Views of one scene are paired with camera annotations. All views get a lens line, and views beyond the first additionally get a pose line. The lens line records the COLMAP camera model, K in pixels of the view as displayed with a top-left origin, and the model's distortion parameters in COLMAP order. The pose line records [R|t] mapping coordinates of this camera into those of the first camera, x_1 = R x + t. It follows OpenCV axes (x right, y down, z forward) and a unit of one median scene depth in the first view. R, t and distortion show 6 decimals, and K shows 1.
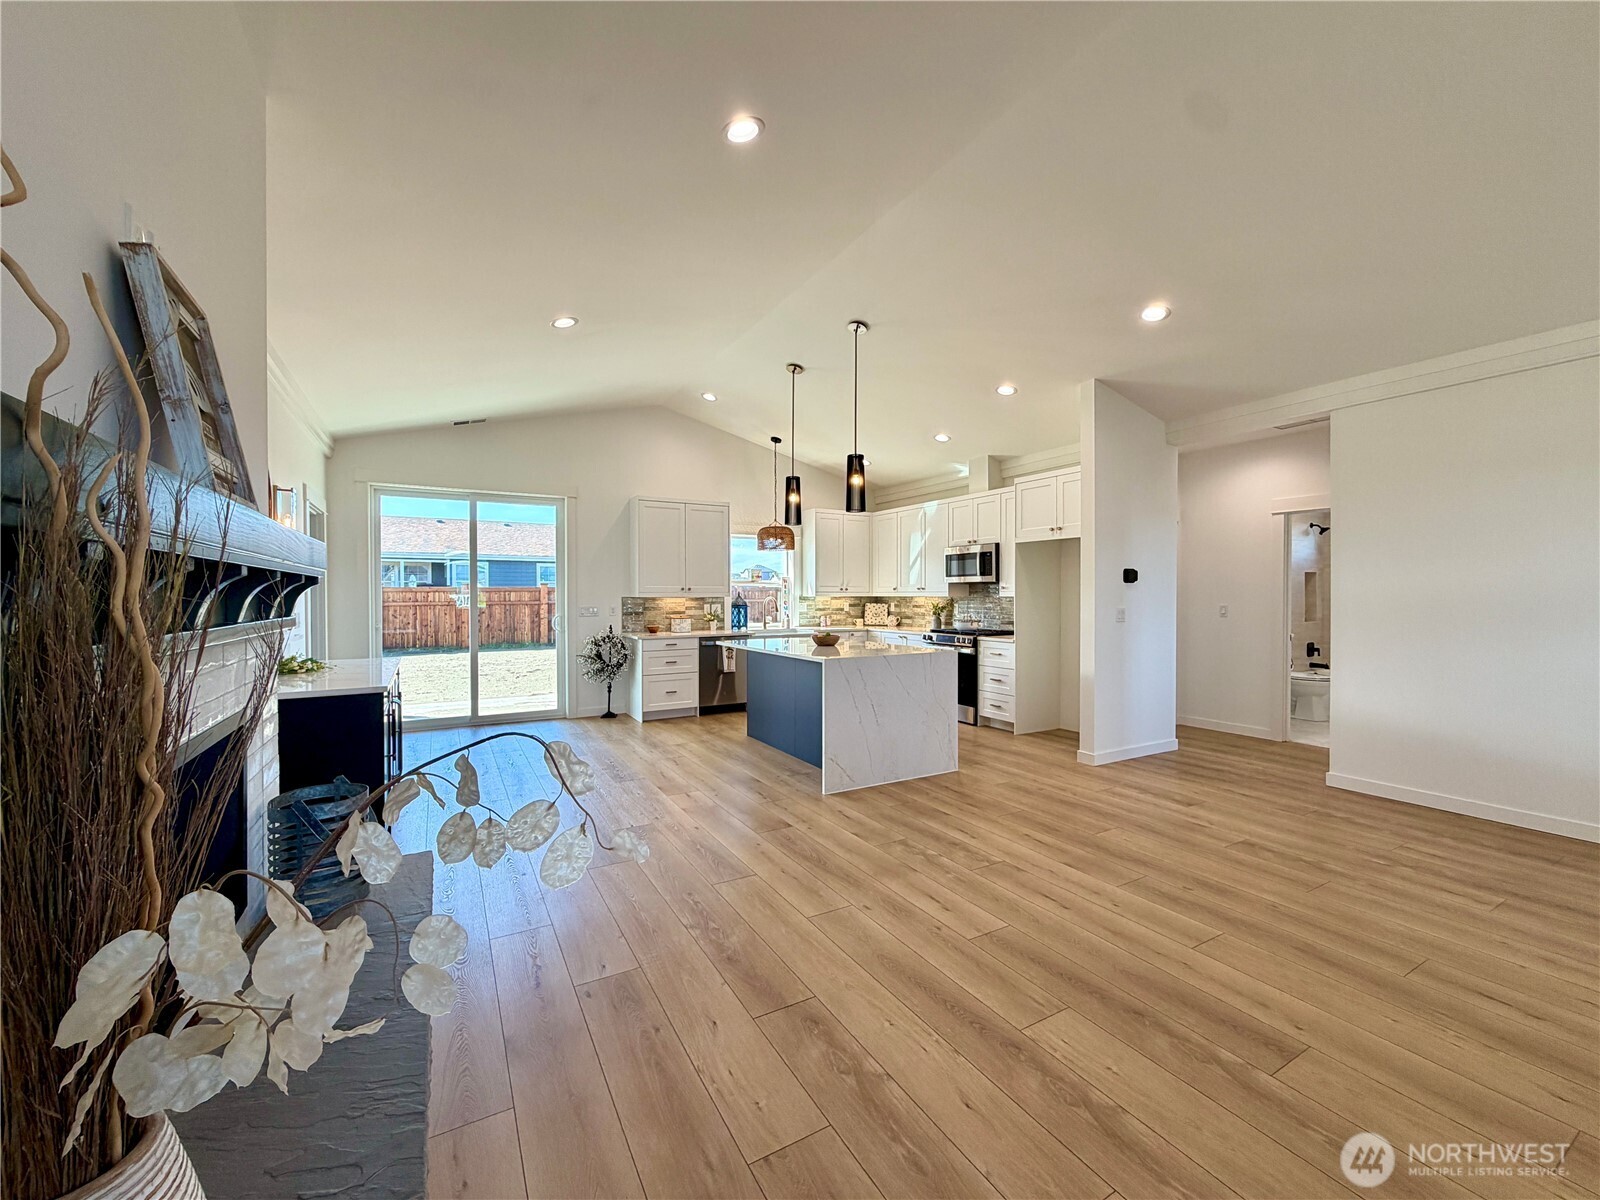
lens RADIAL K [[637.5, 0, 804.6], [0, 637.5, 601.4], [0, 0, 1]] dist [0.002276, -0.000144]
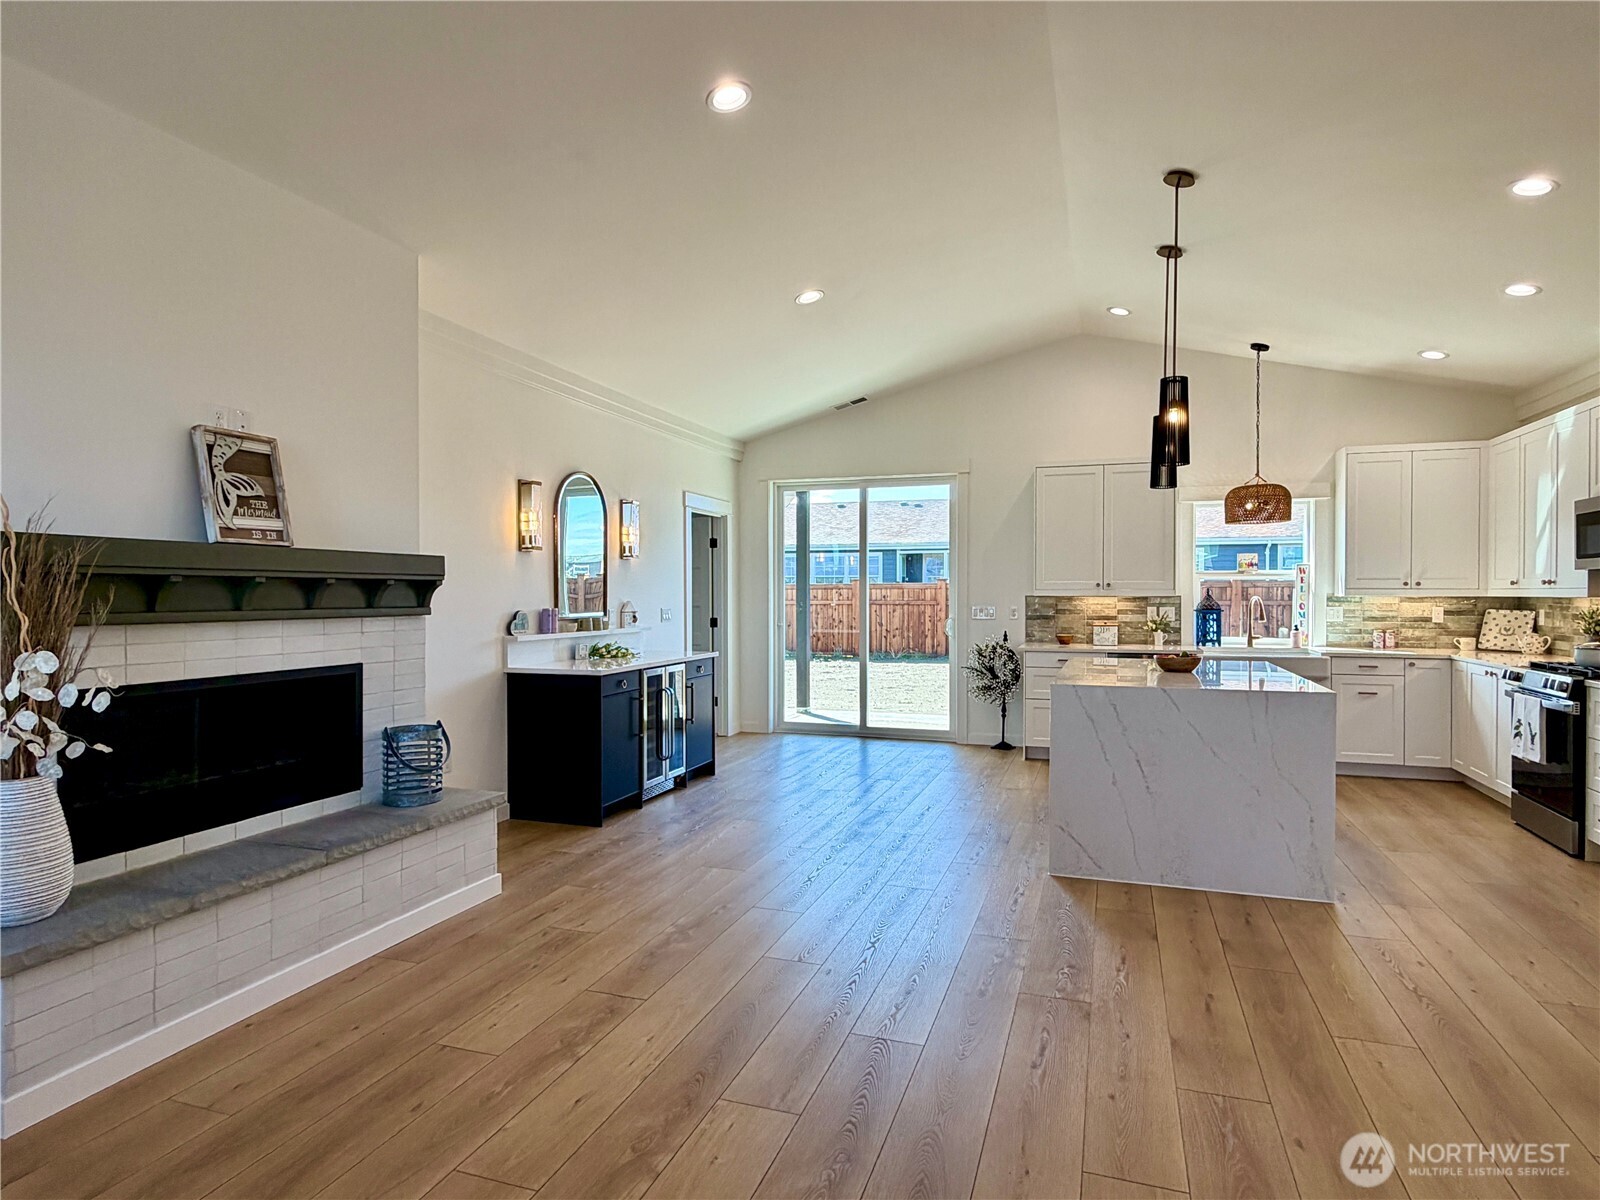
lens RADIAL K [[914.4, 0, 801.7], [0, 914.4, 600.5], [0, 0, 1]] dist [-0.001564, 0.002394]
pose [[0.658879, 0.008377, -0.752202, 0.349584], [-0.009976, 0.999947, 0.002397, -0.000650], [0.752183, 0.005924, 0.658928, 0.070290]]
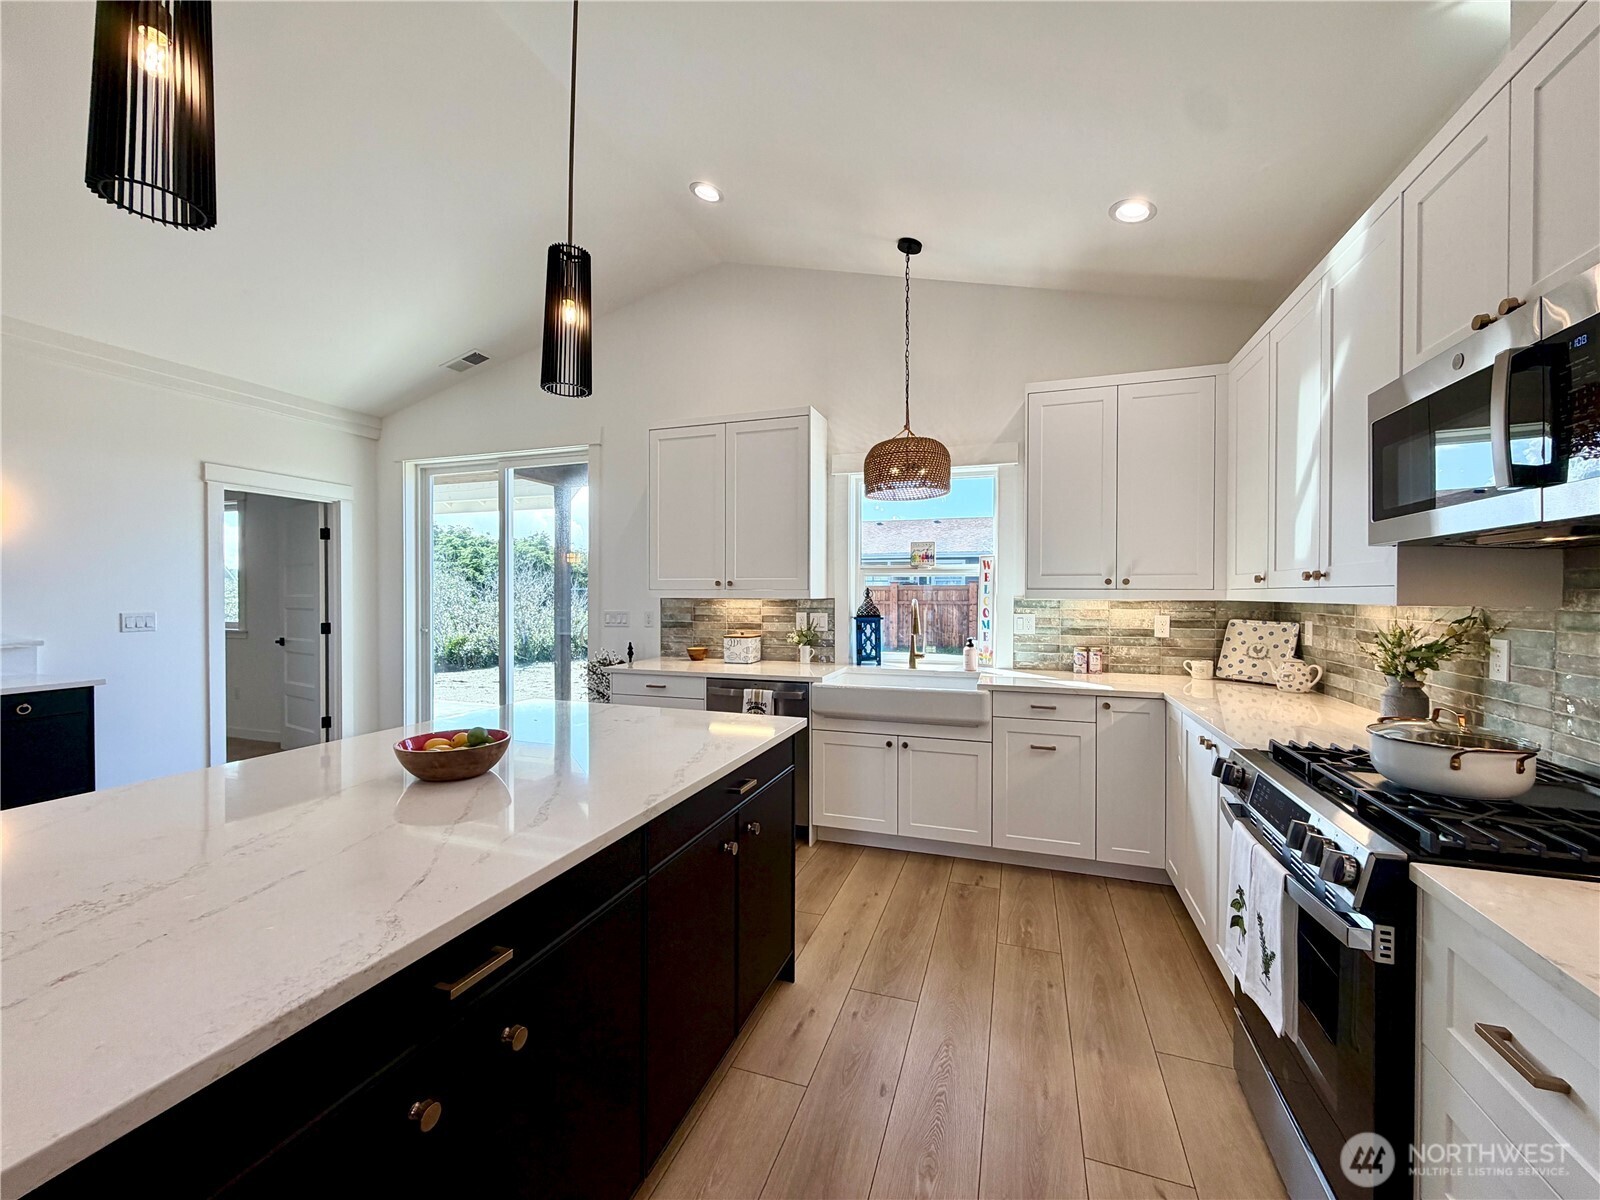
lens RADIAL K [[637.5, 0, 802.9], [0, 637.5, 599.1], [0, 0, 1]] dist [0.002276, -0.000144]
pose [[0.654695, 0.009178, -0.755838, 0.252631], [-0.012229, 0.999924, 0.001550, -0.007399], [0.755794, 0.008228, 0.654757, 0.677844]]
